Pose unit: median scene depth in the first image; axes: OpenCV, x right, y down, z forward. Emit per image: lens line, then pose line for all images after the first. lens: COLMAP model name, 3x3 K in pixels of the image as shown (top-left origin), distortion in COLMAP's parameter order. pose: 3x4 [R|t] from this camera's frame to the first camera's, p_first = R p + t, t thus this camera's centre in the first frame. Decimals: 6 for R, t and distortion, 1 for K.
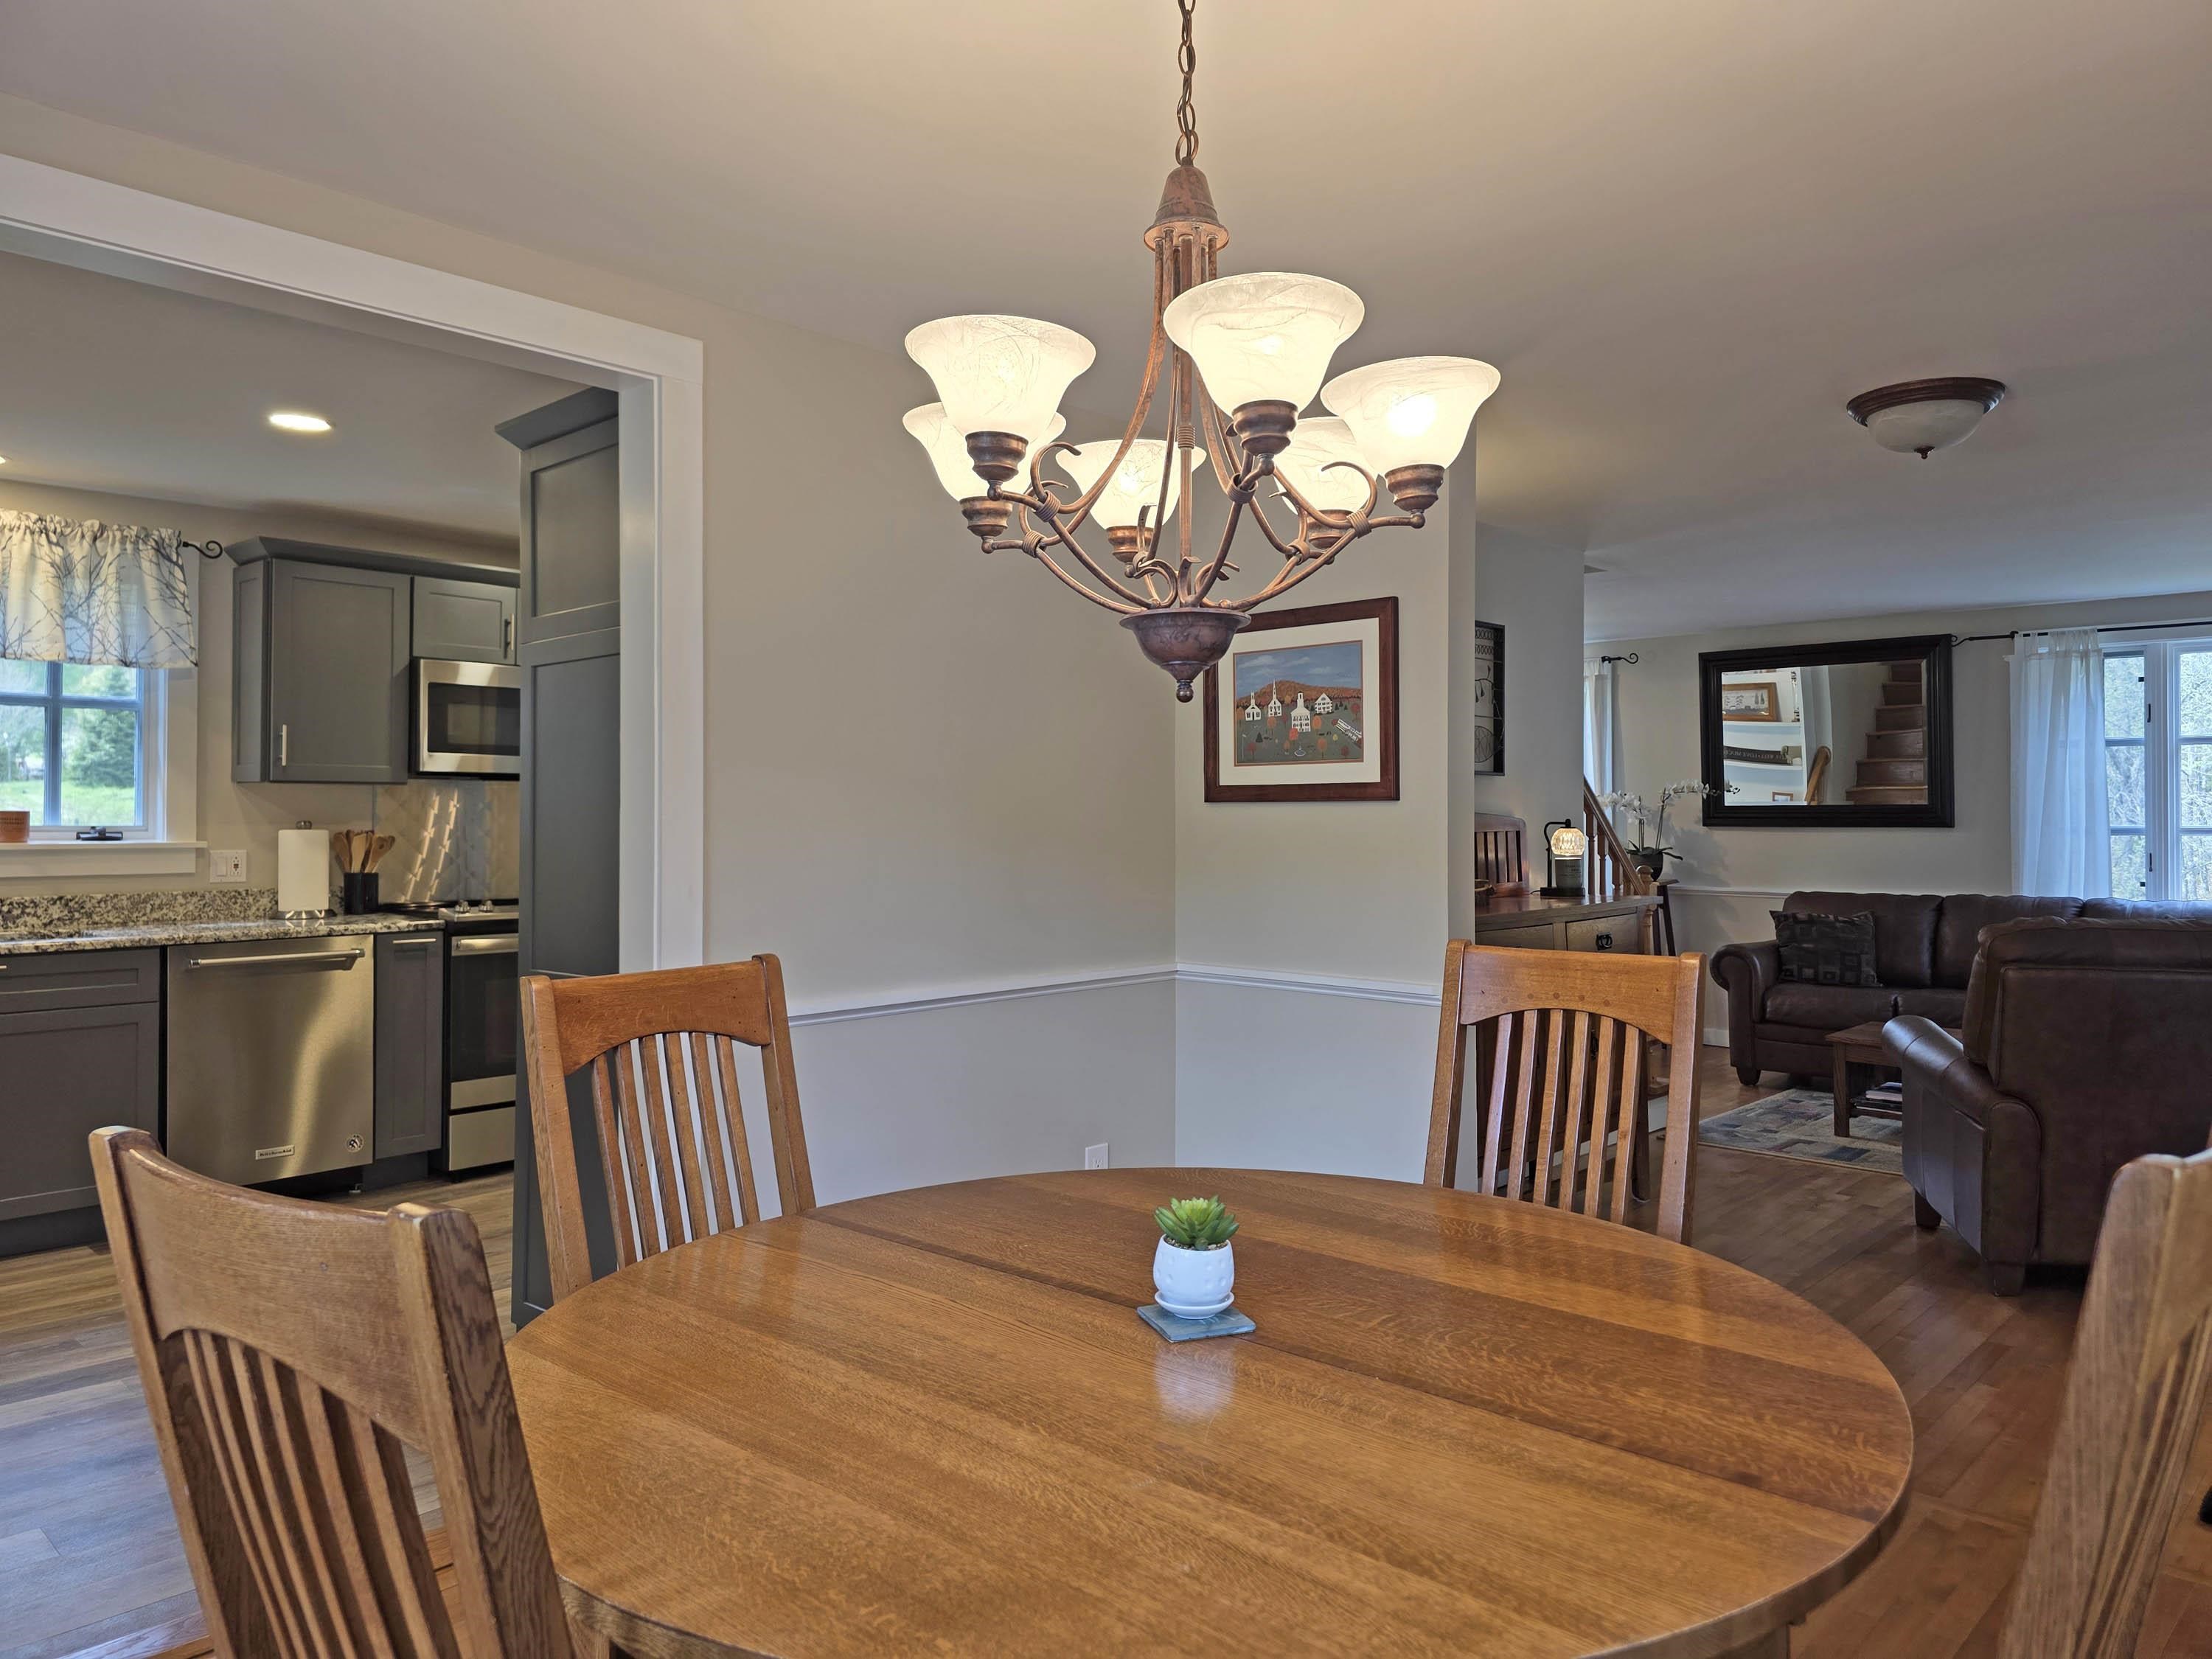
lens RADIAL K [[1488.8, 0, 1122.0], [0, 1488.8, 813.3], [0, 0, 1]] dist [0.042298, -0.031603]
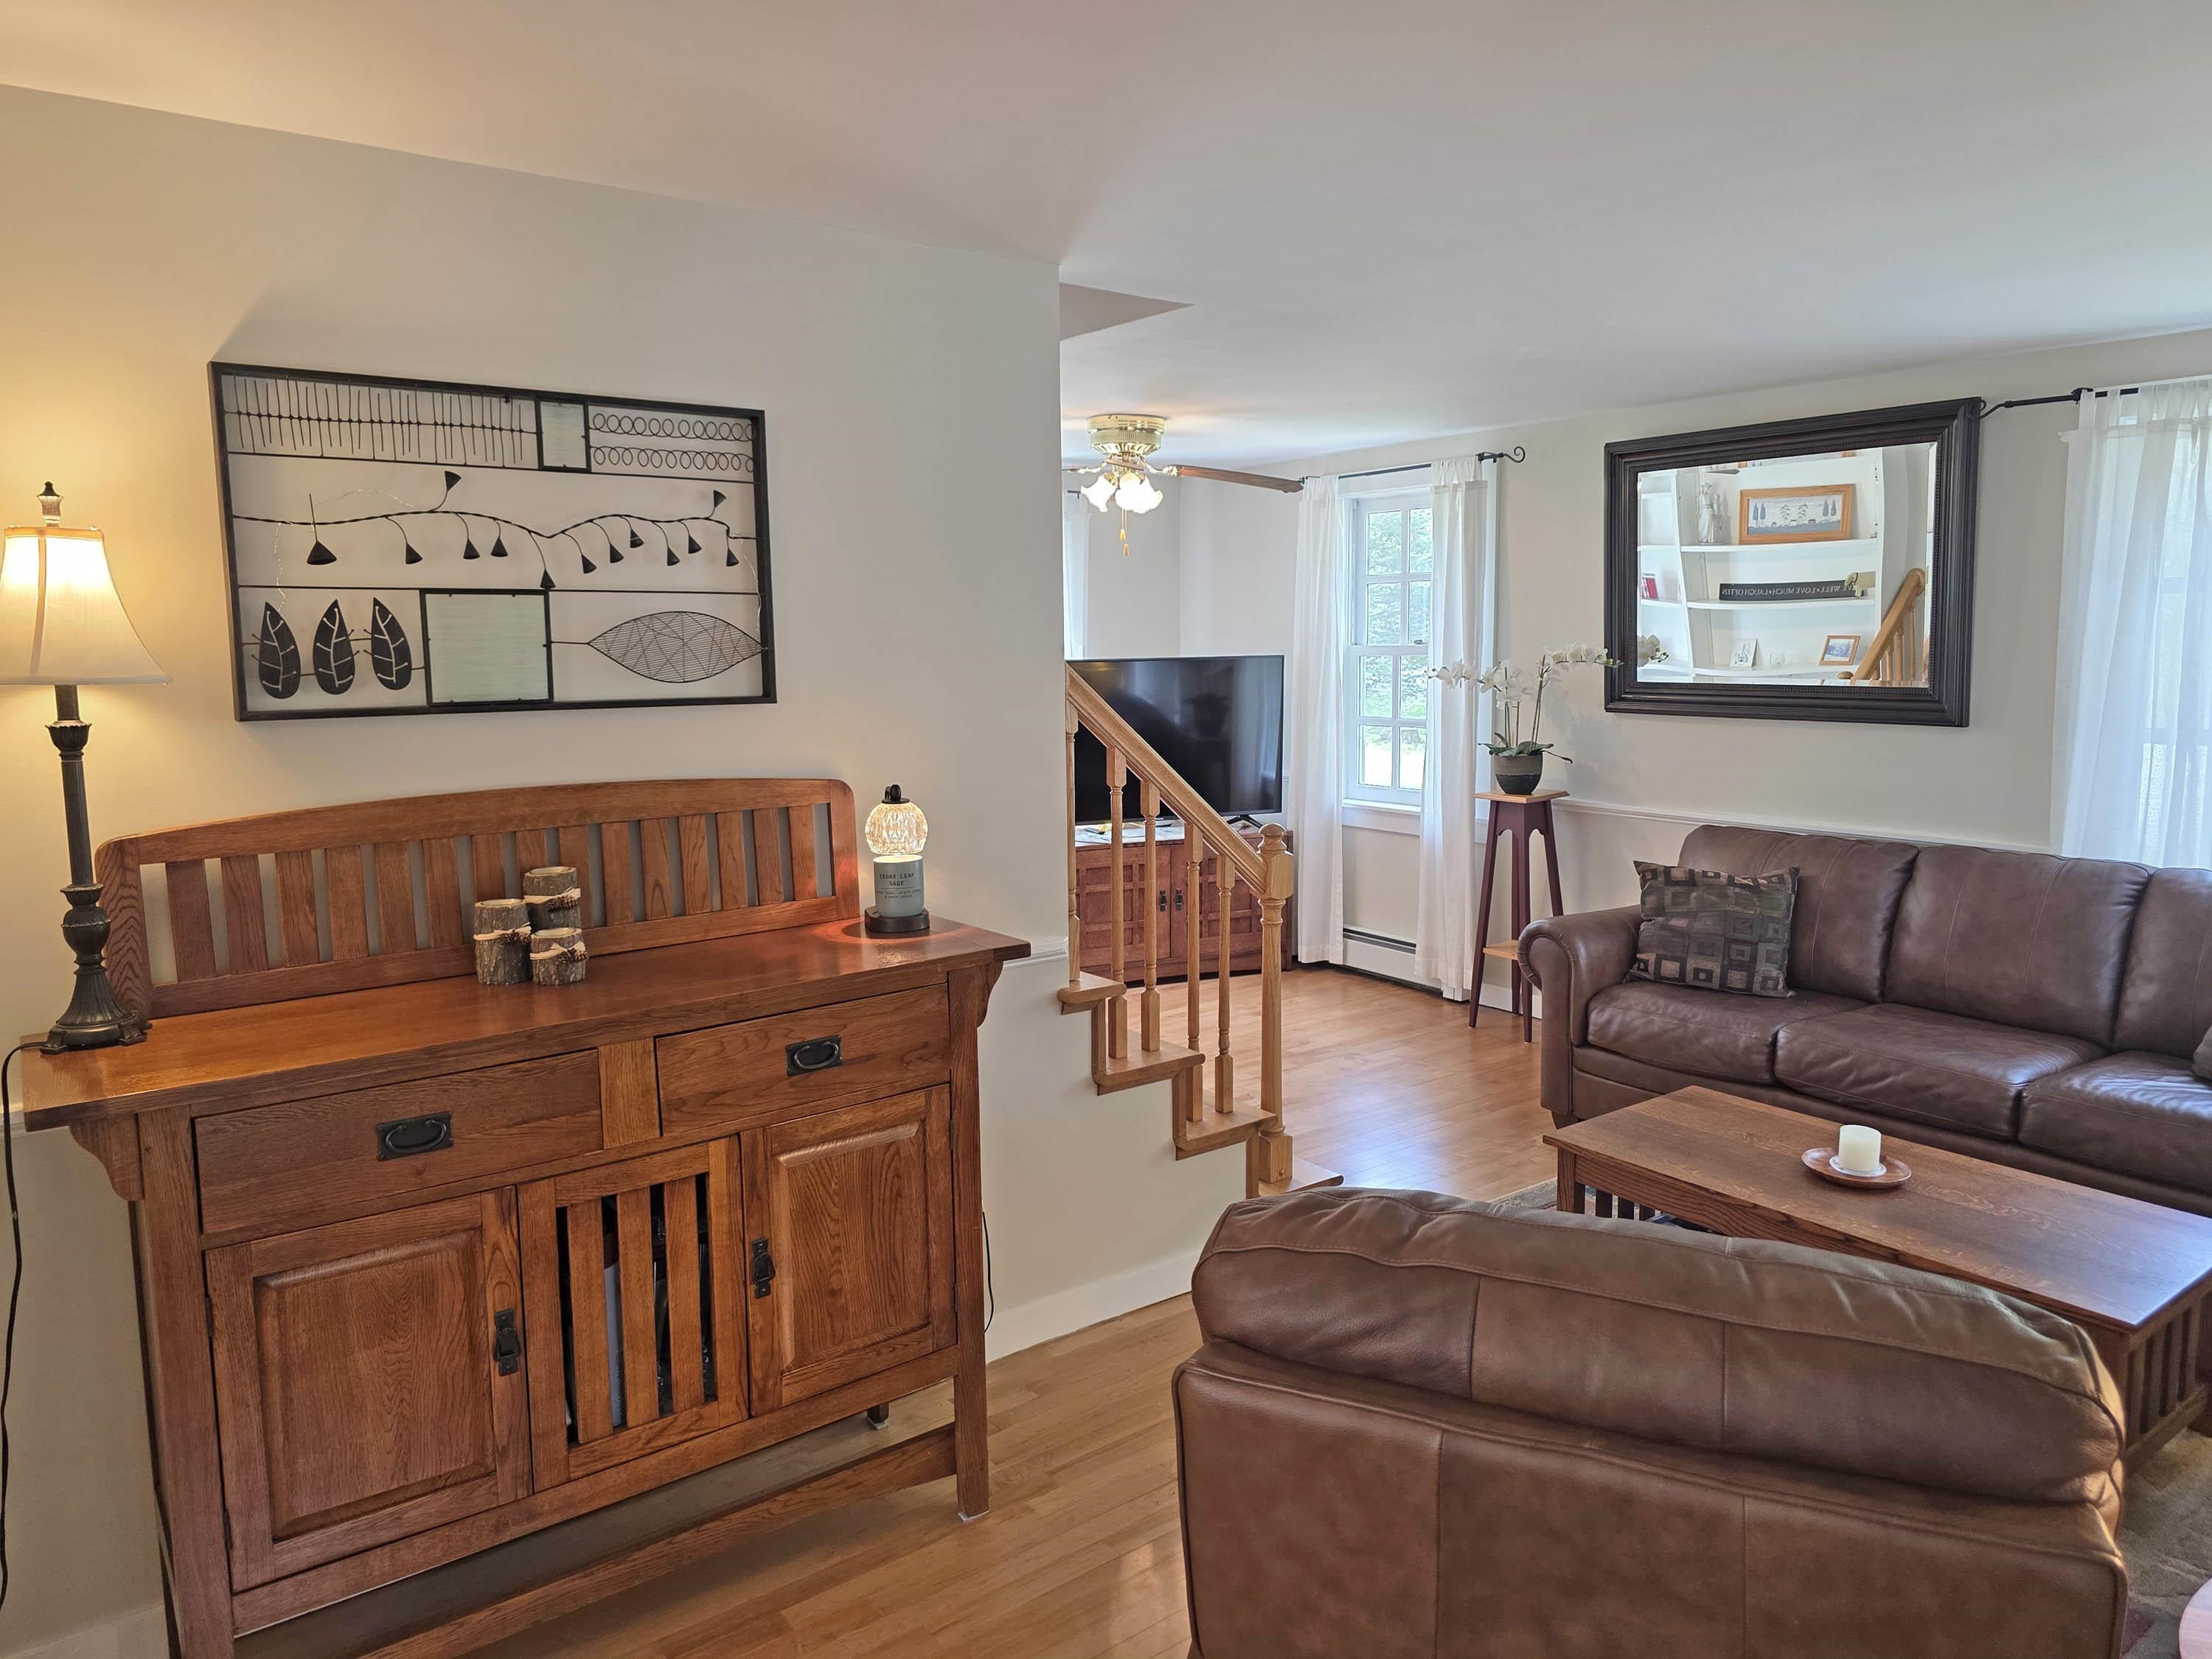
lens RADIAL K [[1488.8, 0, 1100.7], [0, 1488.8, 823.3], [0, 0, 1]] dist [0.042298, -0.031603]
pose [[0.982982, 0.012597, -0.183267, 0.334297], [0.011788, 0.991265, 0.131359, -0.037013], [0.183321, -0.131284, 0.974247, 0.356277]]
